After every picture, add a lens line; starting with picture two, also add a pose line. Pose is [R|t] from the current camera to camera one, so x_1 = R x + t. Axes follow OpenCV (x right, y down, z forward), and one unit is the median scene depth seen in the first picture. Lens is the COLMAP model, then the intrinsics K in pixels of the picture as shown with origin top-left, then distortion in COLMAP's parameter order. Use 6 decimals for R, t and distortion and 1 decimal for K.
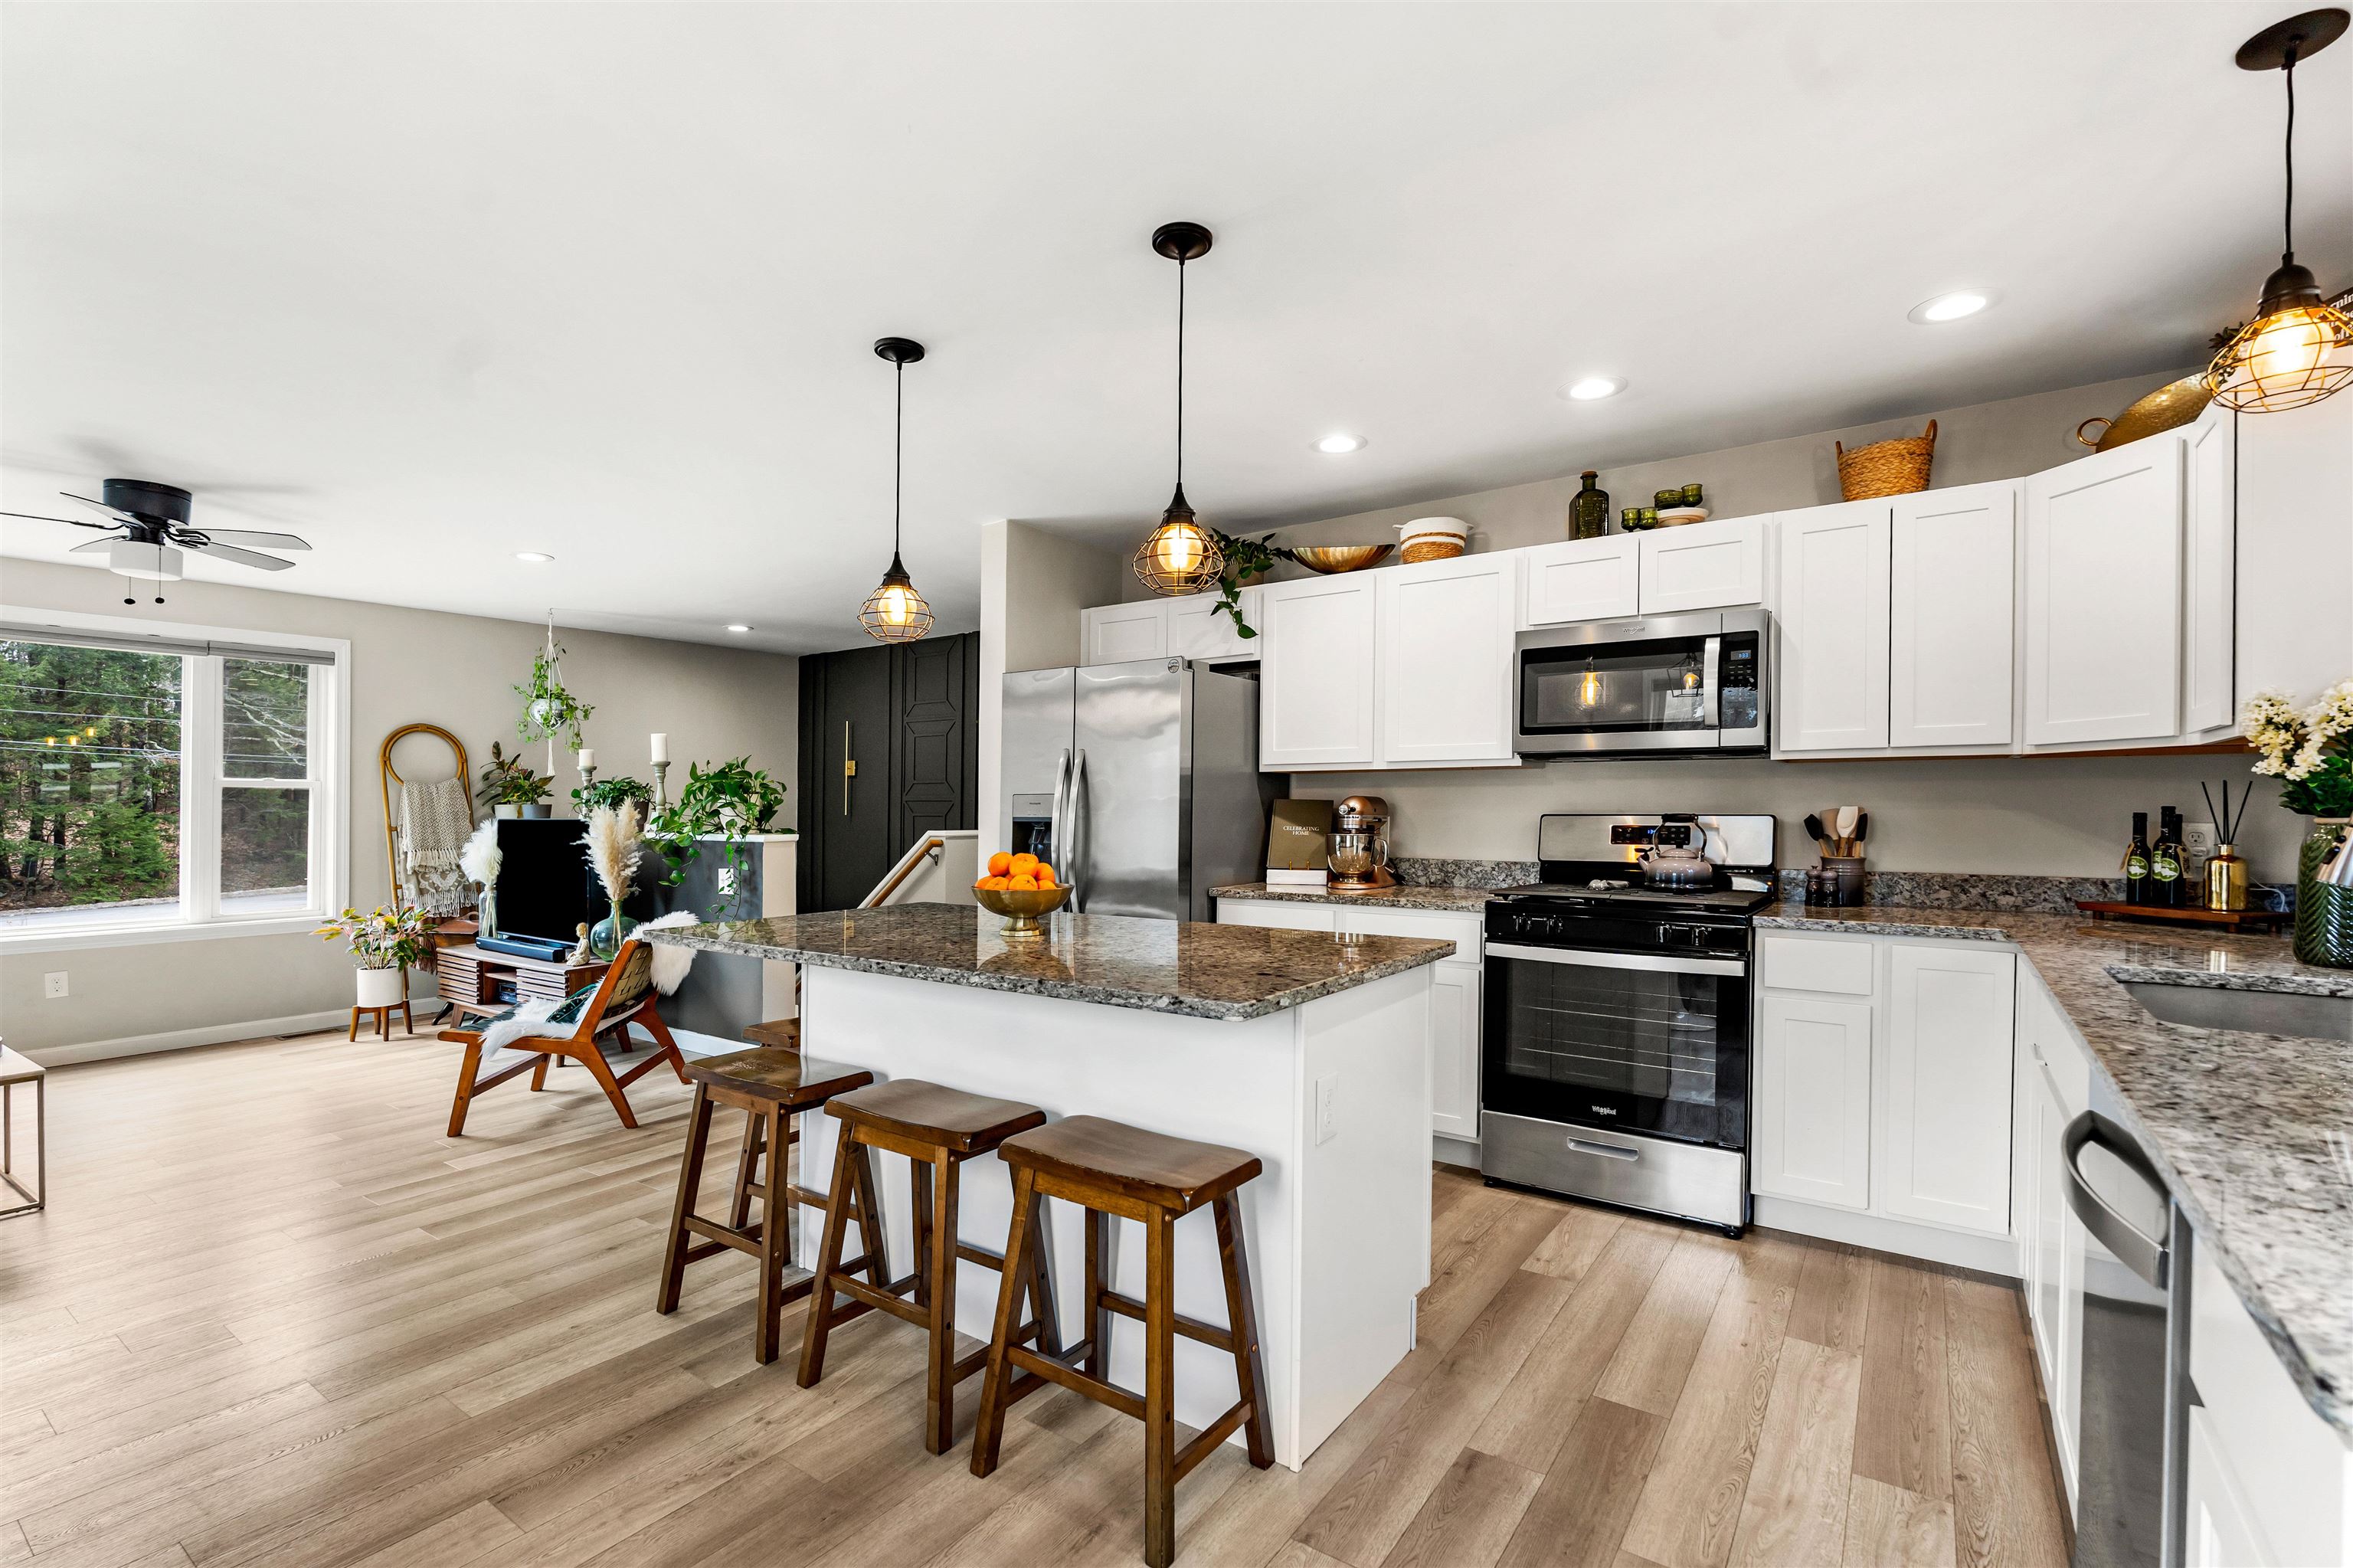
lens RADIAL K [[1046.7, 0, 1181.8], [0, 1046.7, 803.4], [0, 0, 1]] dist [-0.005498, 0.000934]
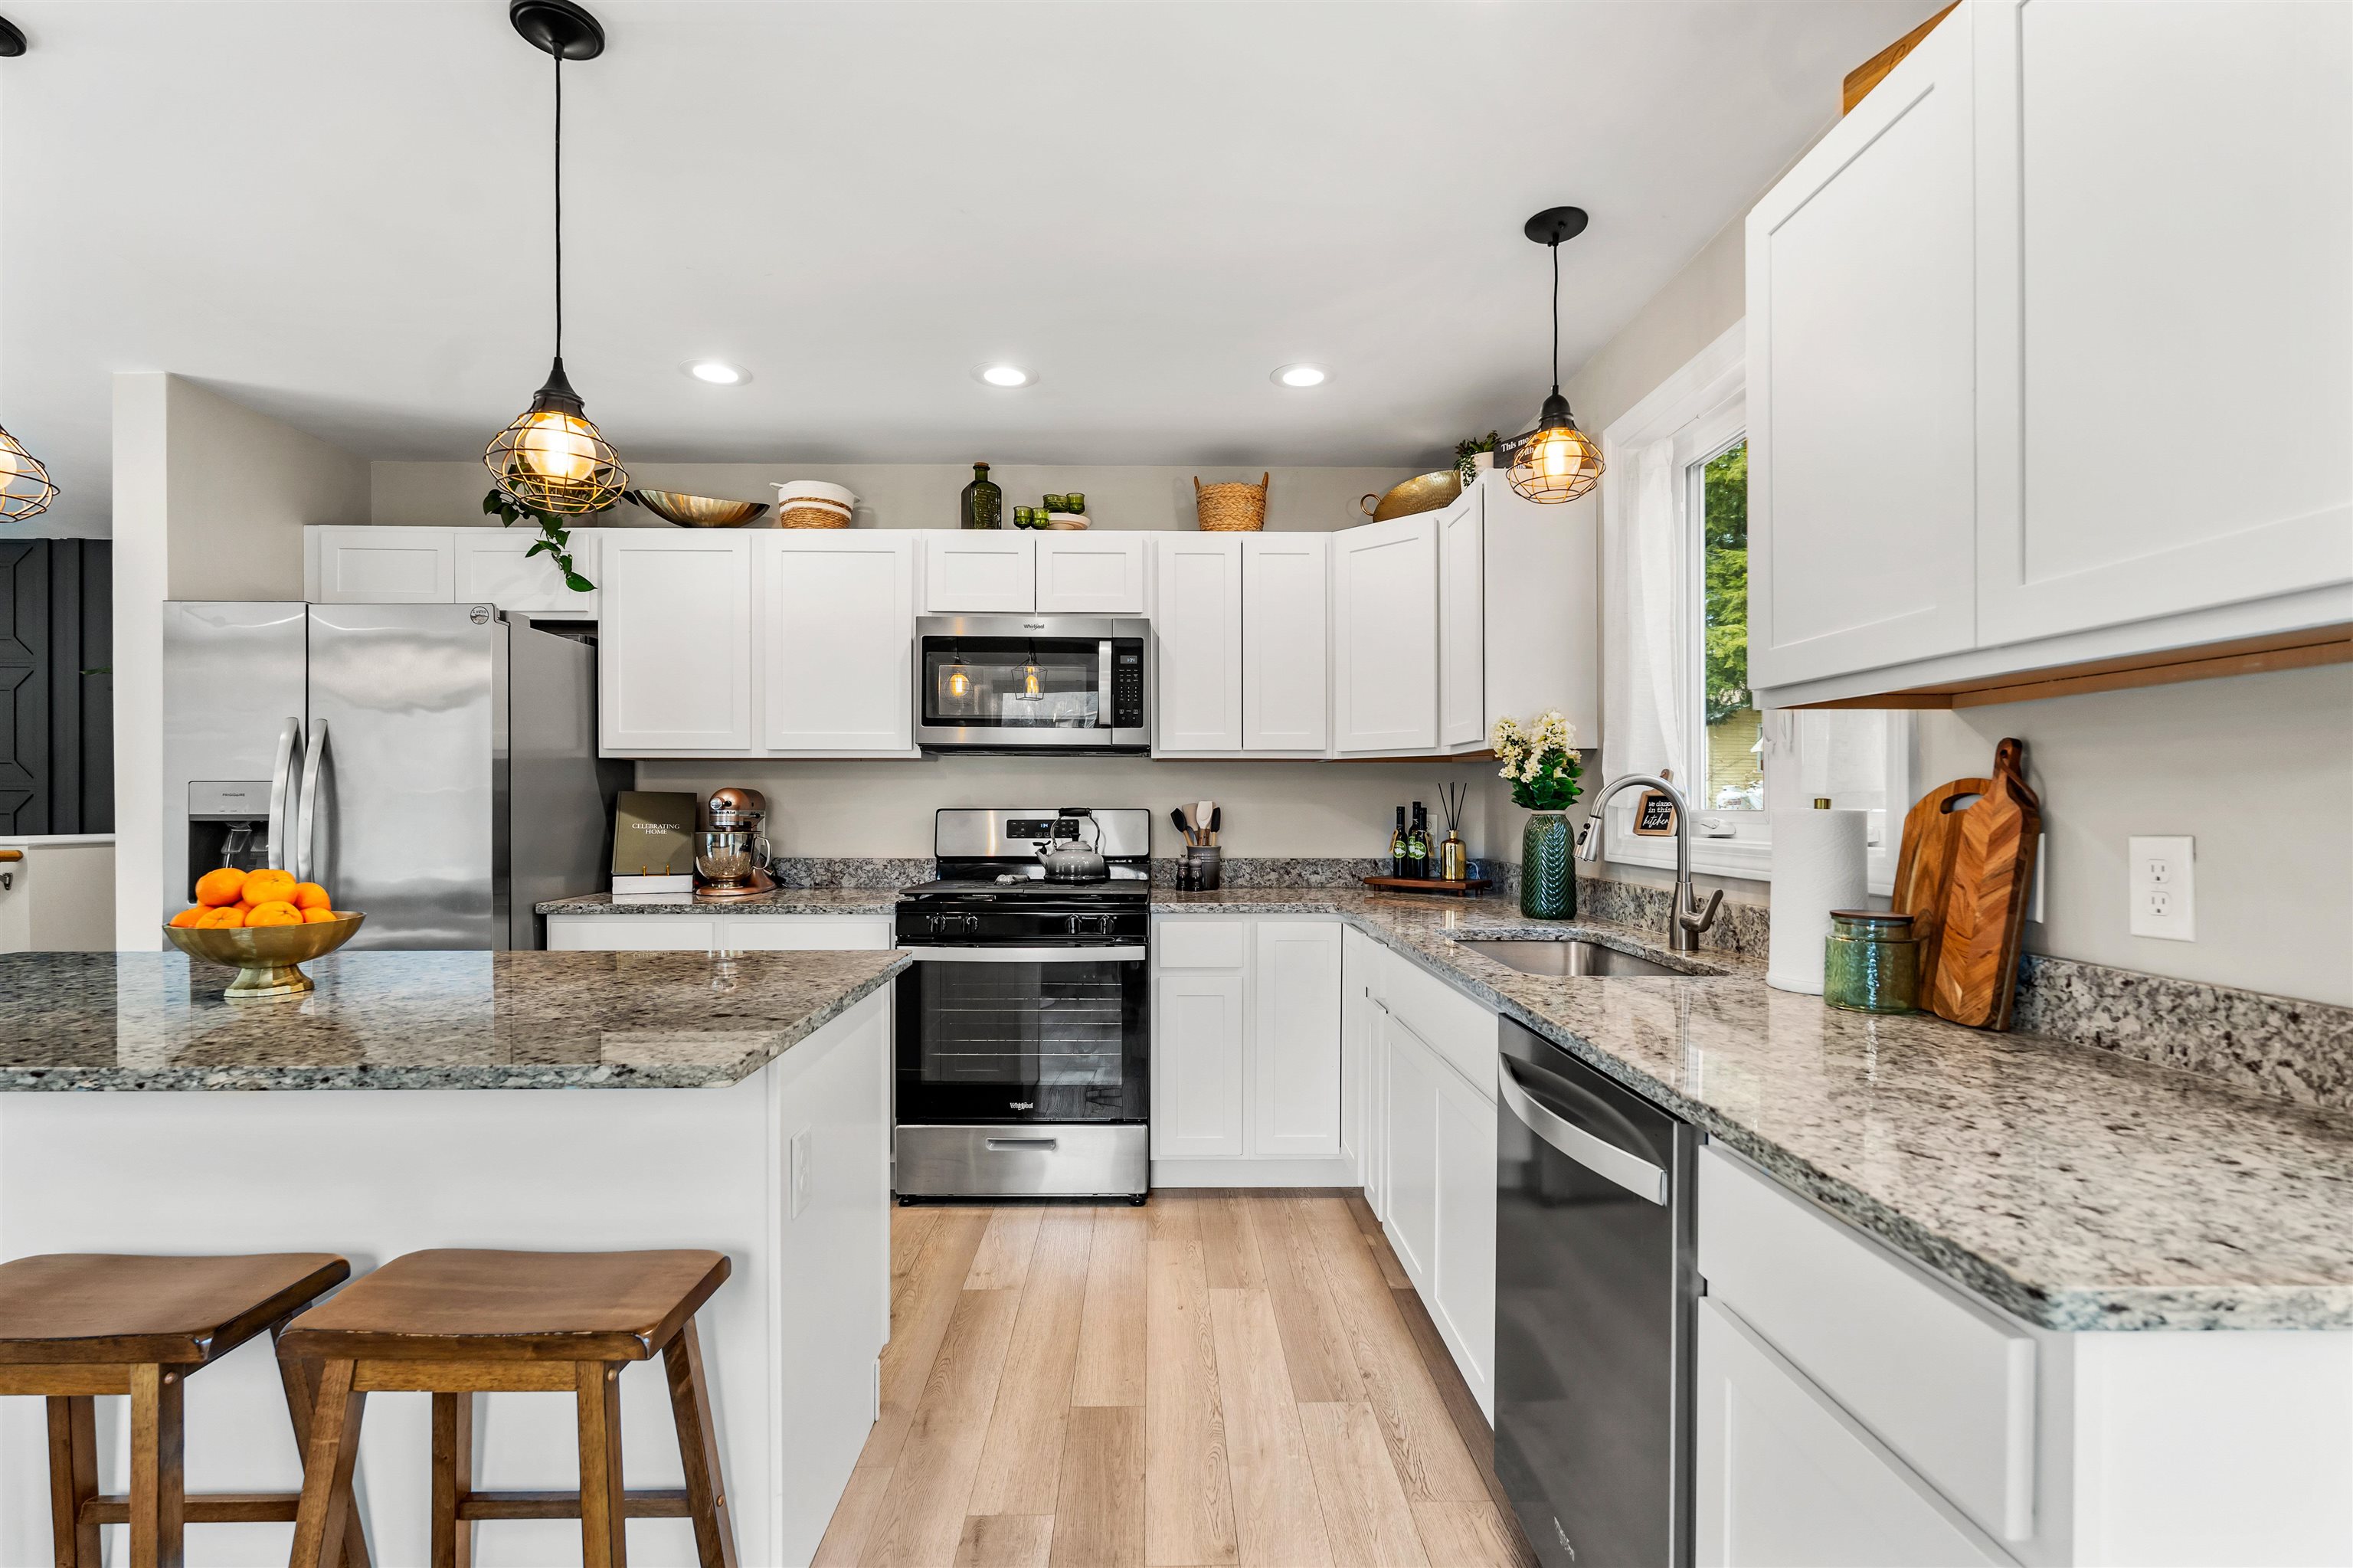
lens RADIAL K [[1046.7, 0, 1170.1], [0, 1046.7, 818.3], [0, 0, 1]] dist [-0.005498, 0.000934]
pose [[0.806844, -0.007063, 0.590723, -0.061780], [-0.004412, 0.999829, 0.017979, 0.000835], [-0.590749, -0.017113, 0.806674, 0.102214]]
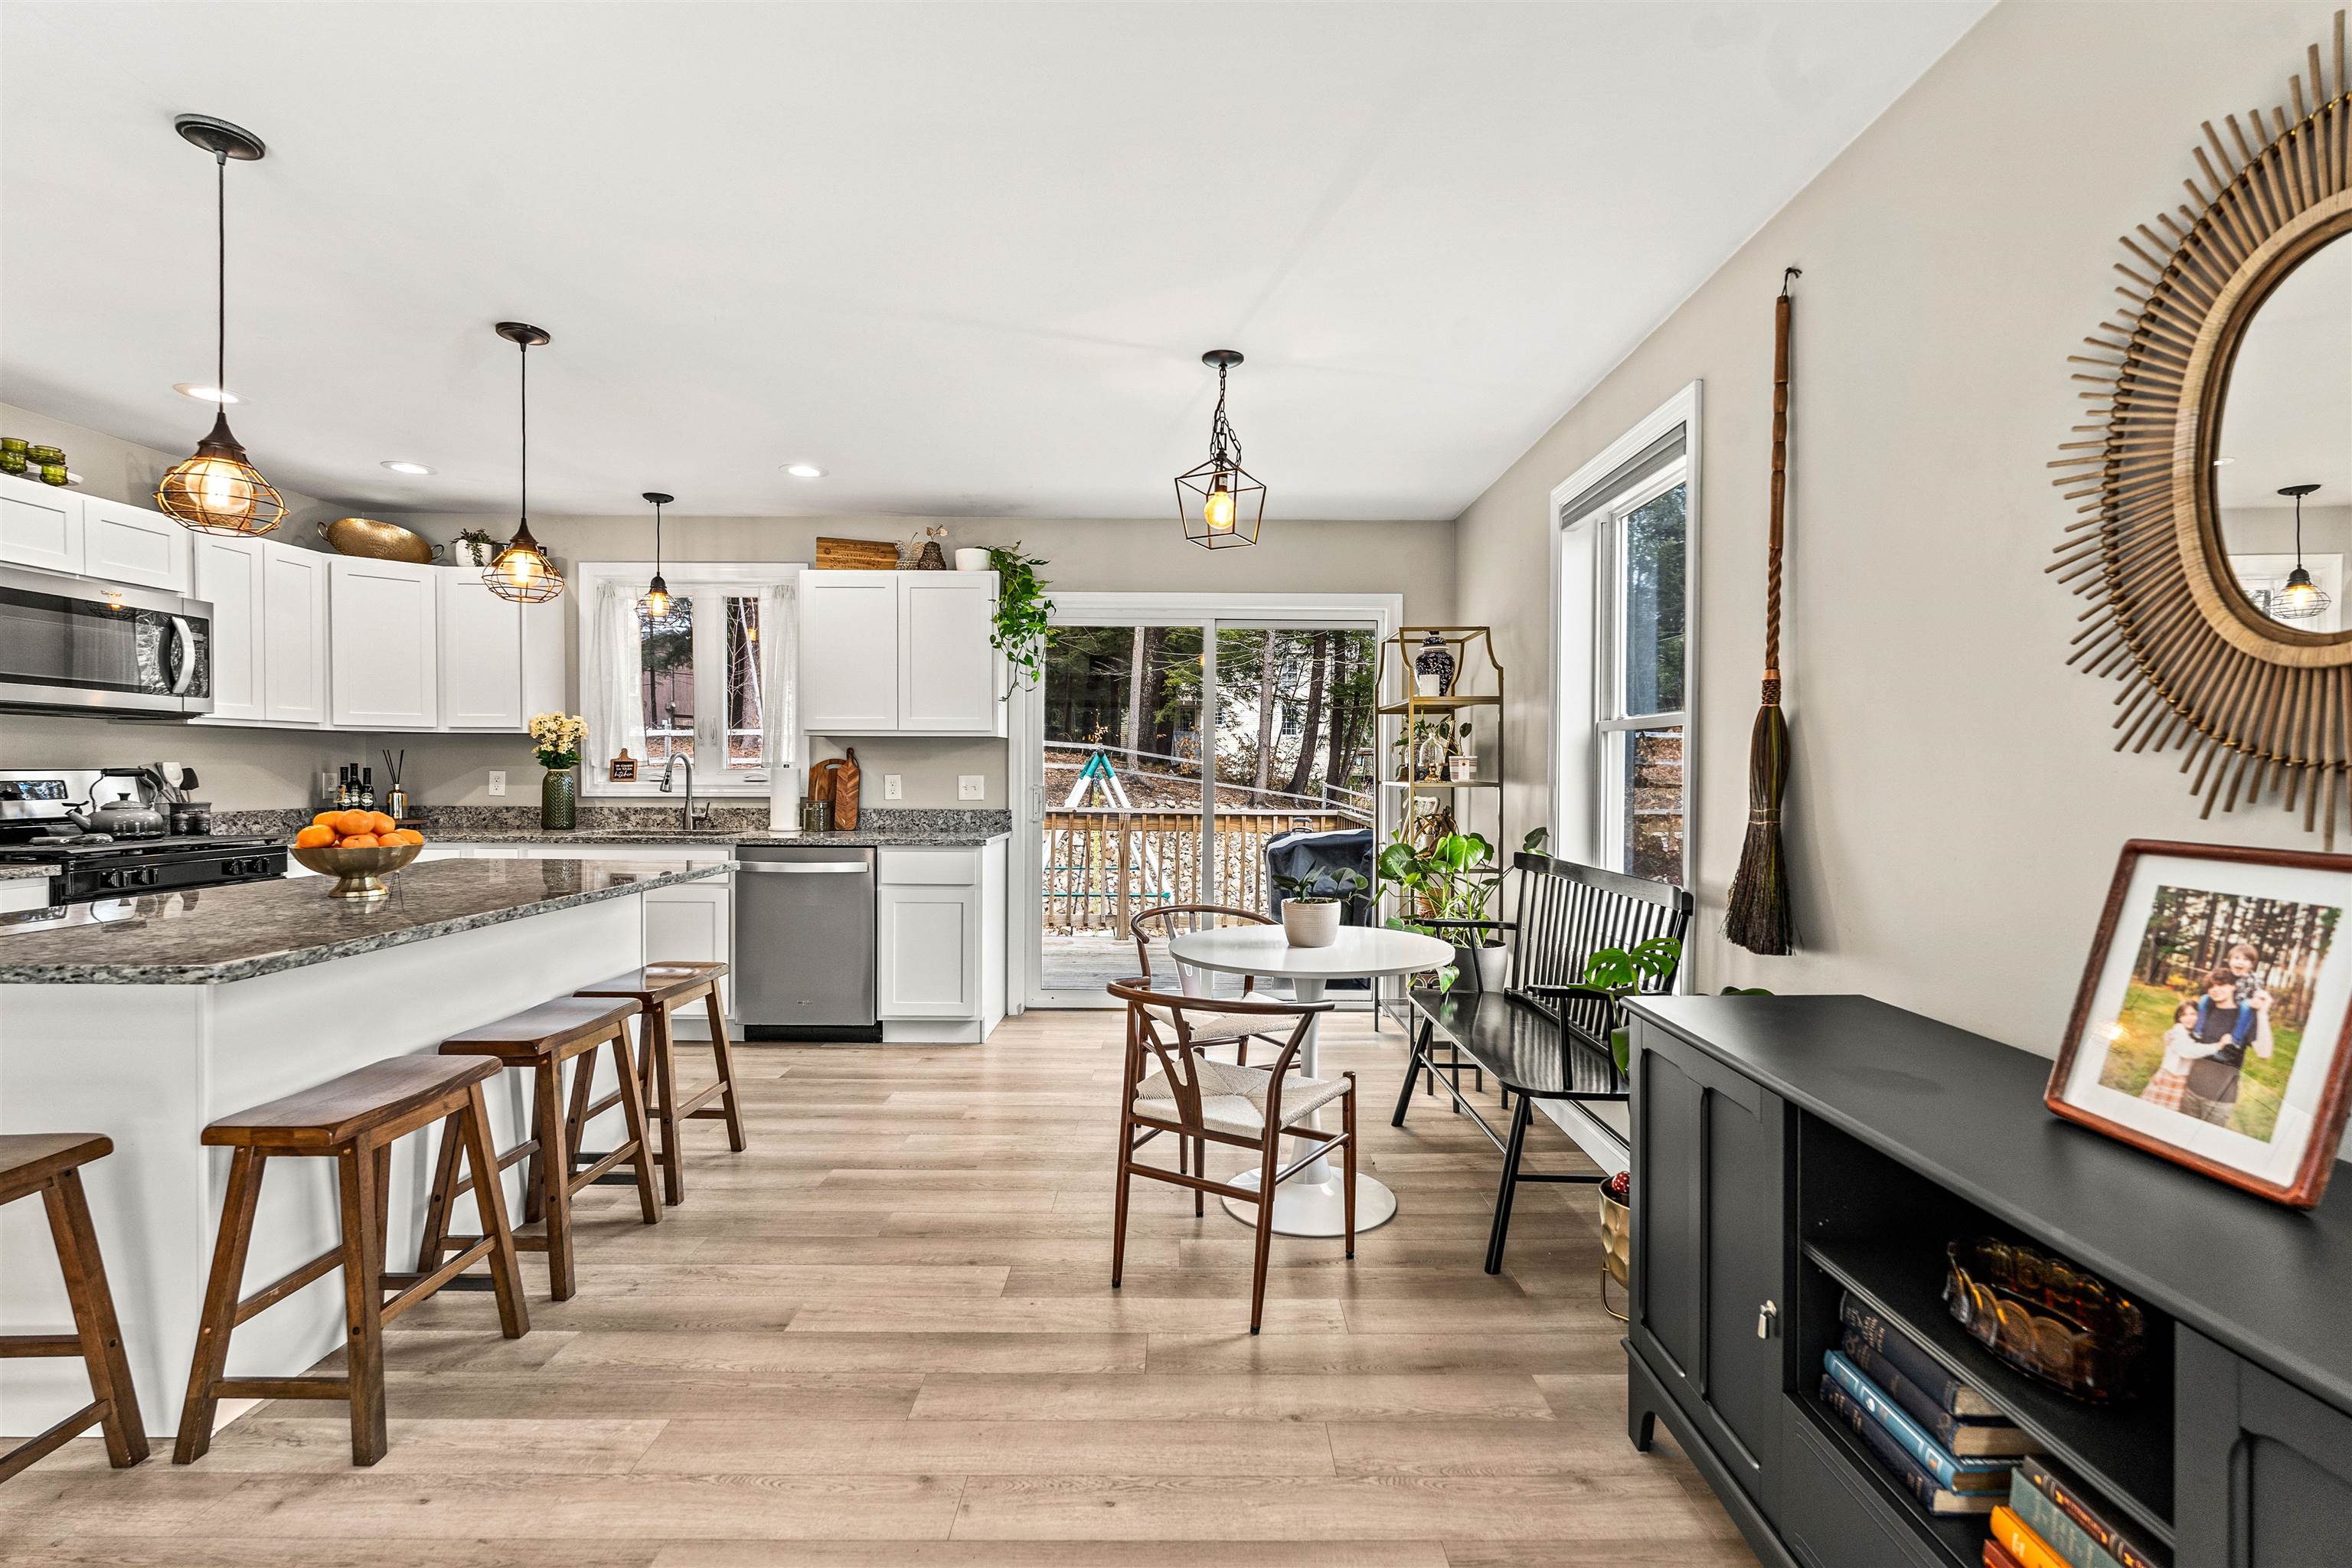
lens RADIAL K [[1046.3, 0, 1199.4], [0, 1046.3, 780.2], [0, 0, 1]] dist [-0.005498, 0.000934]
pose [[-0.580933, -0.008685, 0.813905, -1.037201], [-0.006707, 0.999960, 0.005884, 0.008214], [-0.813924, -0.002041, -0.580968, 0.702655]]
